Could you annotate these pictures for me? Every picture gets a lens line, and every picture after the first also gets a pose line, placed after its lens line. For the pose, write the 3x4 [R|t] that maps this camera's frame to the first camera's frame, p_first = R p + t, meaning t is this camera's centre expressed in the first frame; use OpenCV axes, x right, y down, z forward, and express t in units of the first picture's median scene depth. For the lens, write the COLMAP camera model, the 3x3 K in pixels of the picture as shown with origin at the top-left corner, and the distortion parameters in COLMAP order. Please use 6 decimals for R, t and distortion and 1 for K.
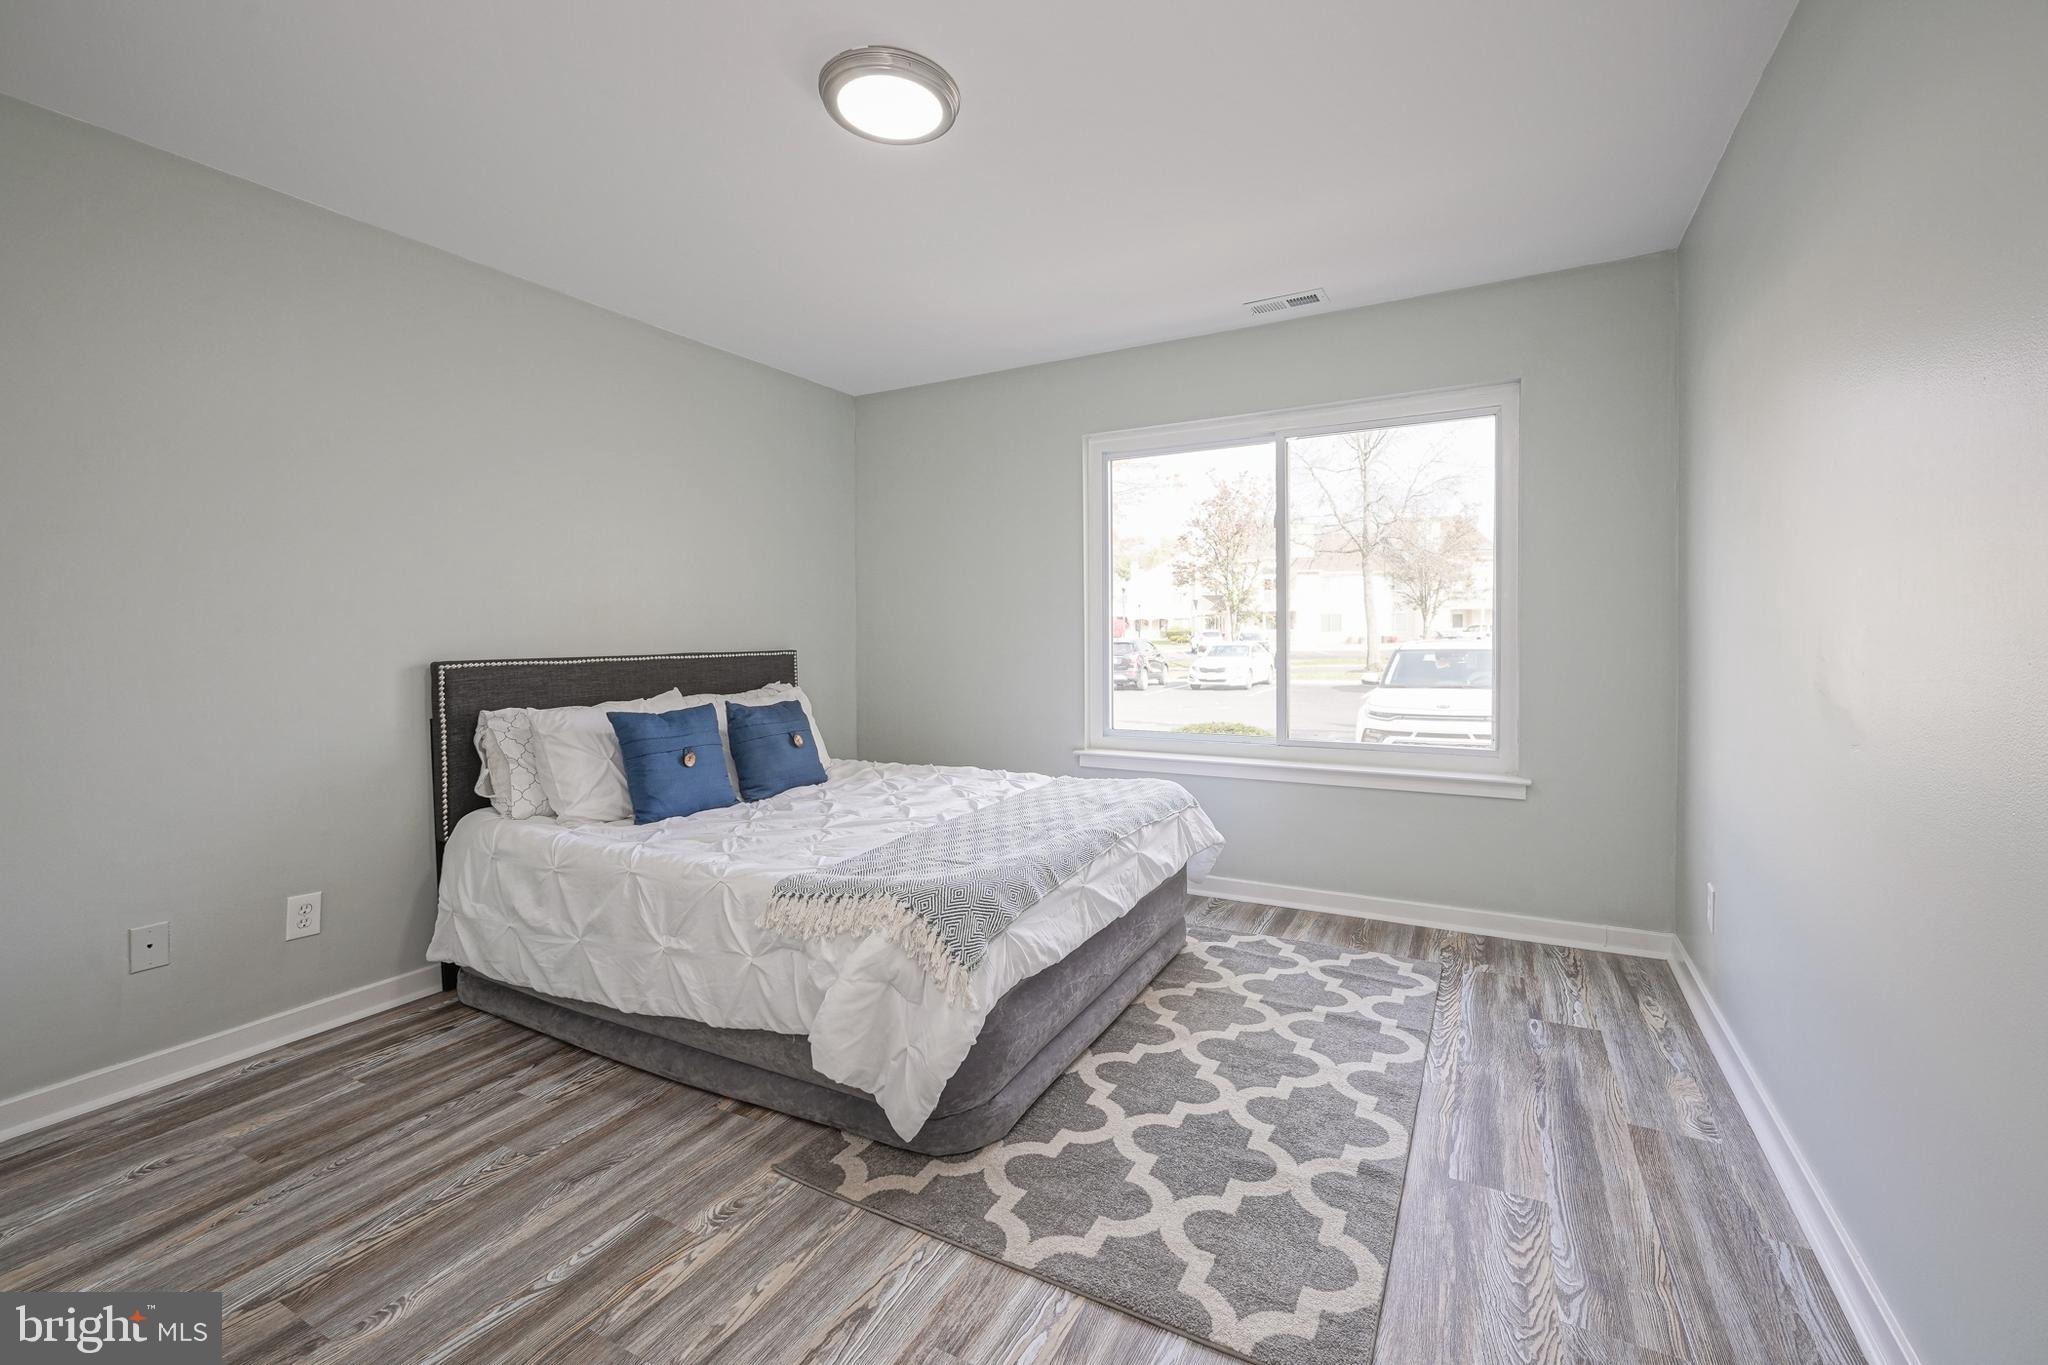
lens RADIAL K [[839.6, 0, 1071.8], [0, 839.6, 670.9], [0, 0, 1]] dist [-0.000035, -0.000148]
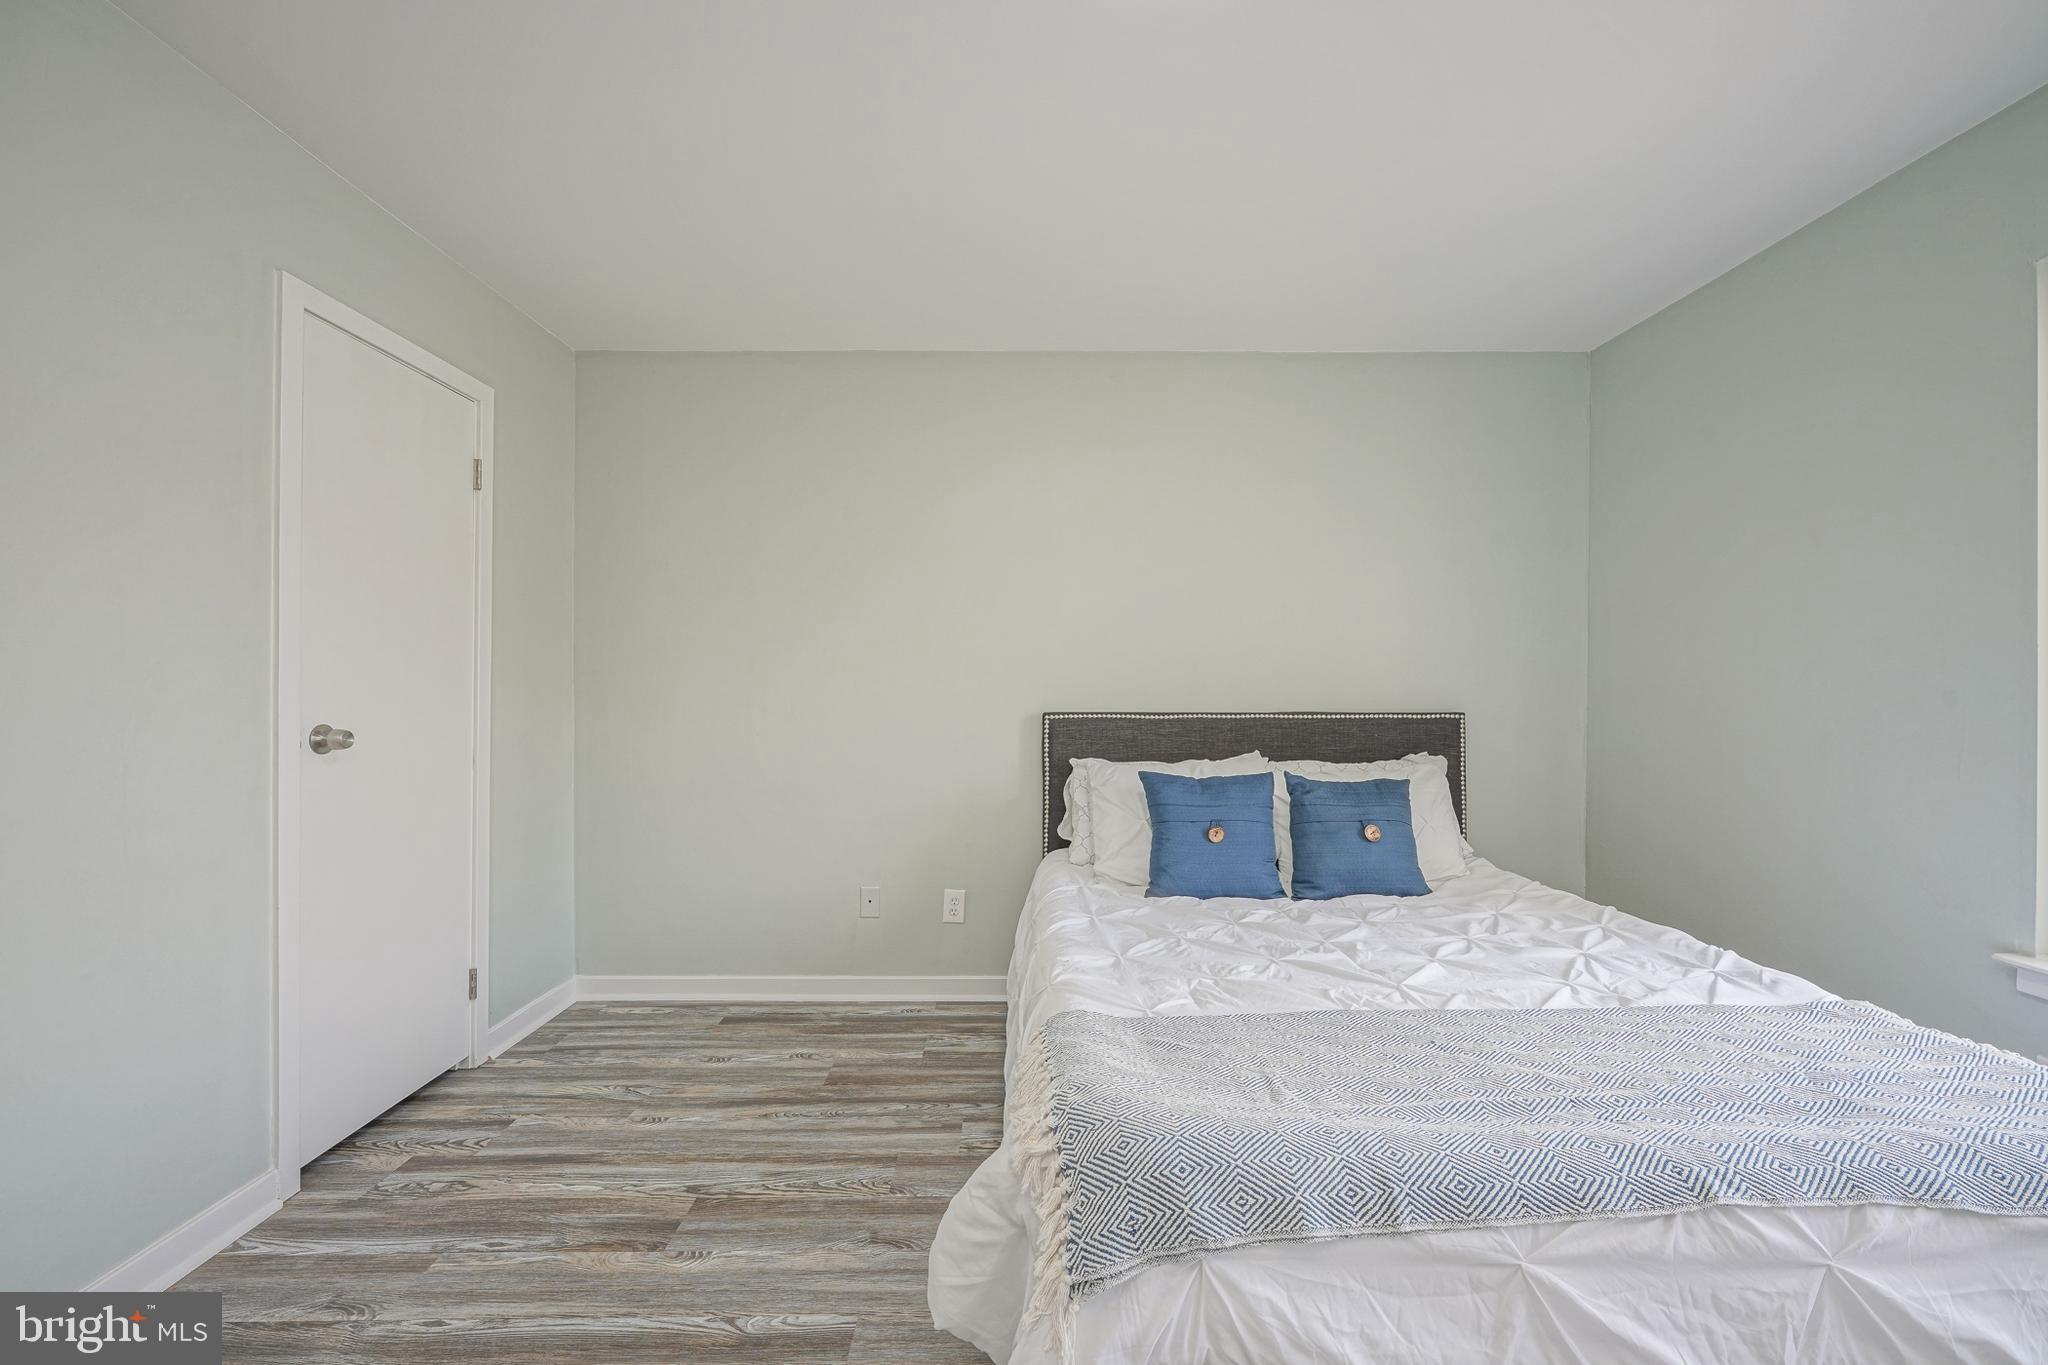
lens RADIAL K [[828.0, 0, 1016.1], [0, 828.0, 692.8], [0, 0, 1]] dist [-0.002462, 0.000081]
pose [[0.455554, 0.014315, -0.890093, 0.230683], [-0.047969, 0.998813, -0.008487, -0.025864], [0.888915, 0.046563, 0.455700, 0.451767]]
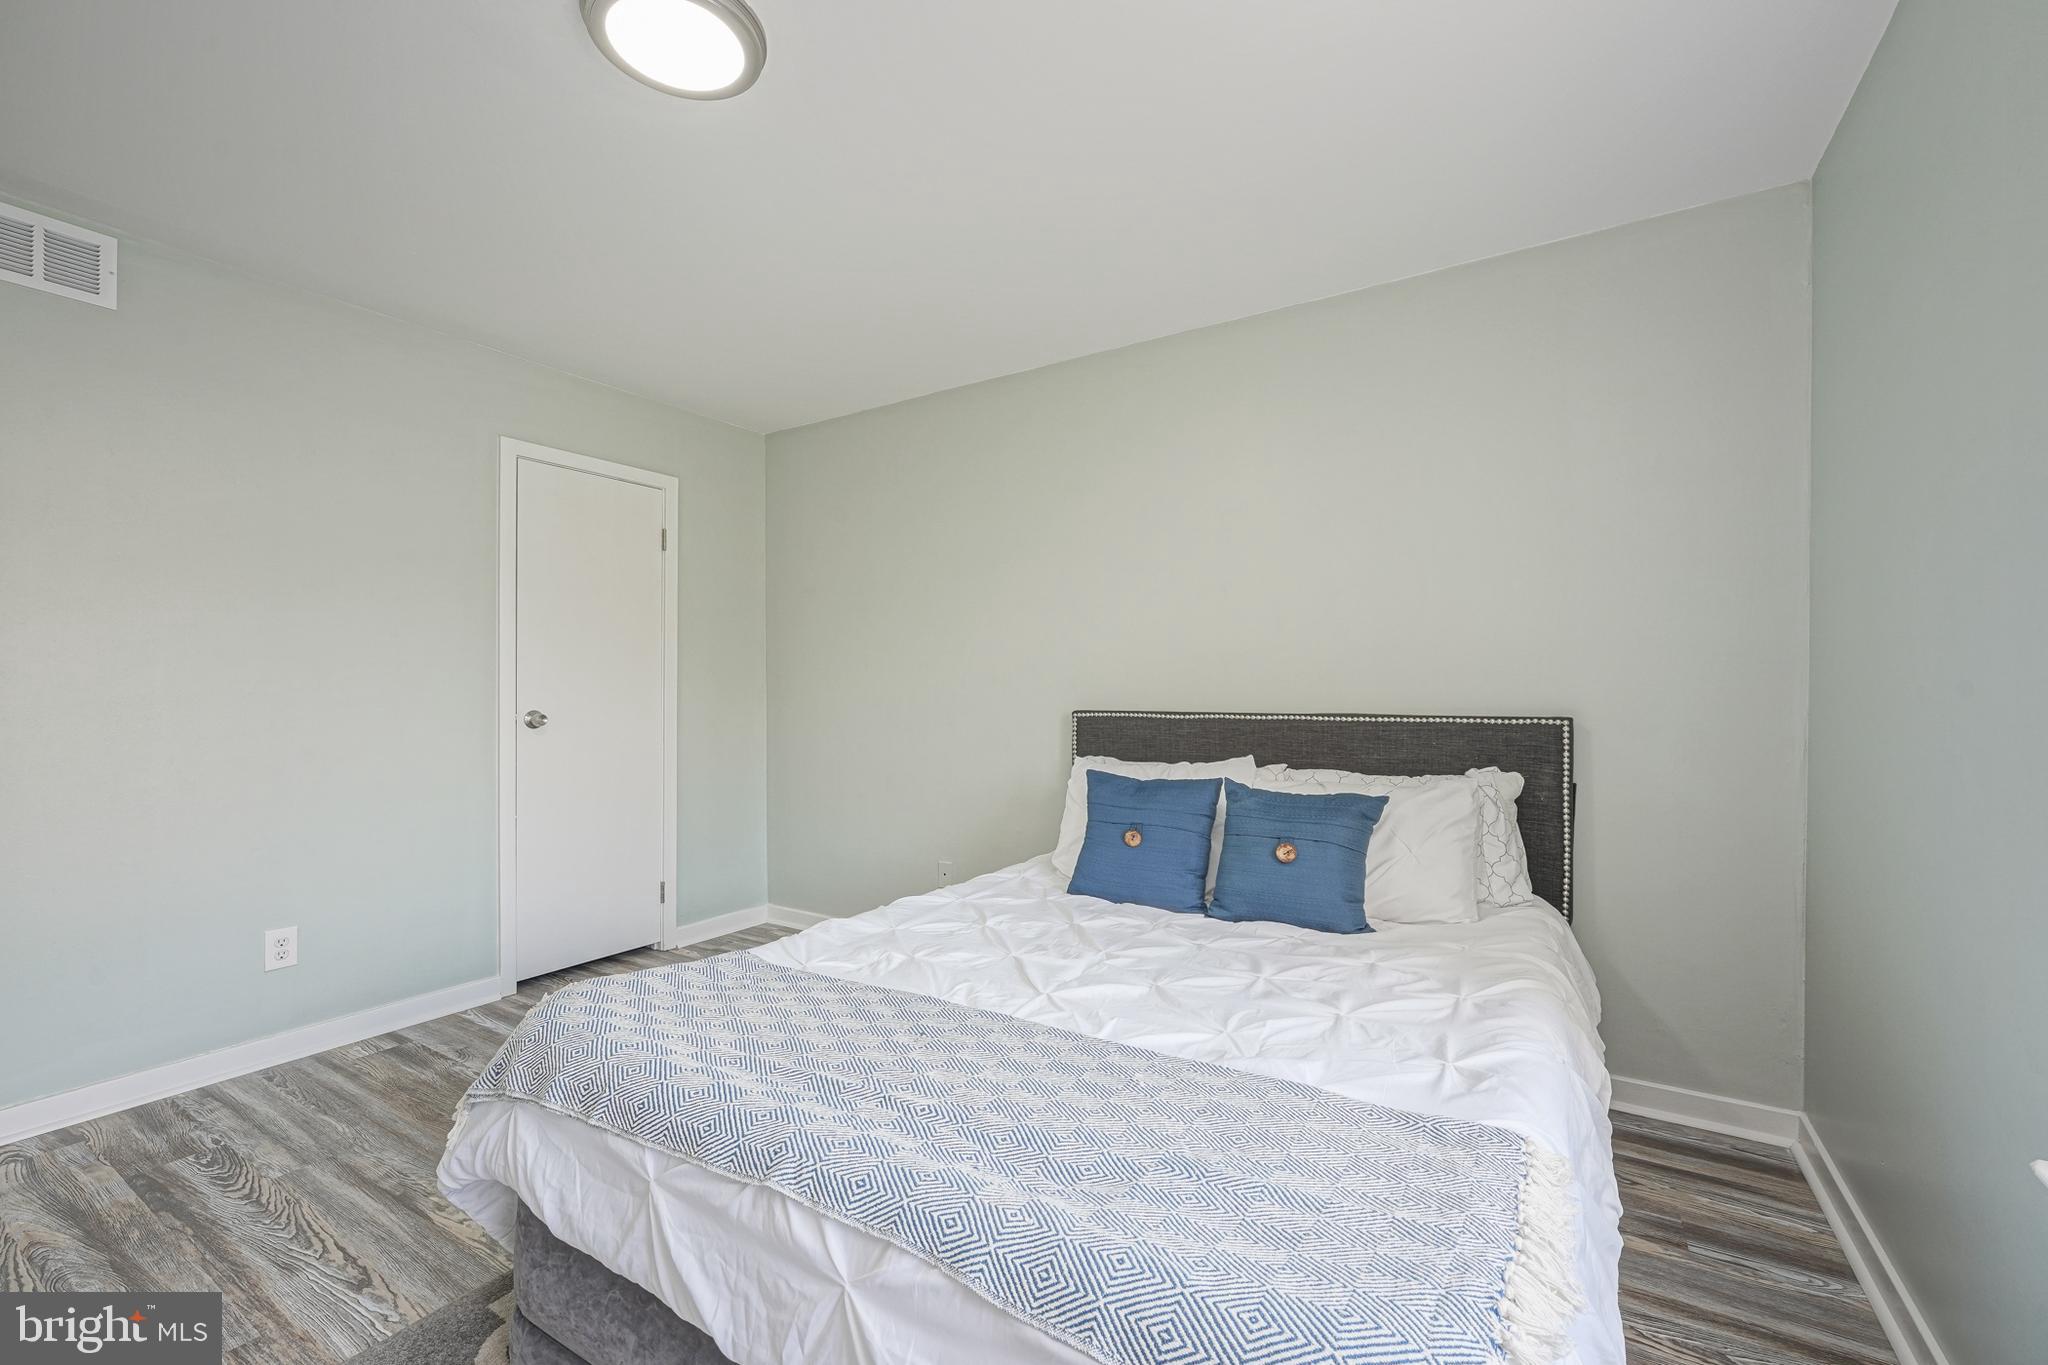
lens RADIAL K [[828.0, 0, 1016.1], [0, 828.0, 692.8], [0, 0, 1]] dist [-0.002462, 0.000081]
pose [[-0.098806, 0.015122, -0.994992, 0.408136], [-0.045380, 0.998776, 0.019686, -0.054320], [0.994071, 0.047098, -0.097999, 1.036365]]
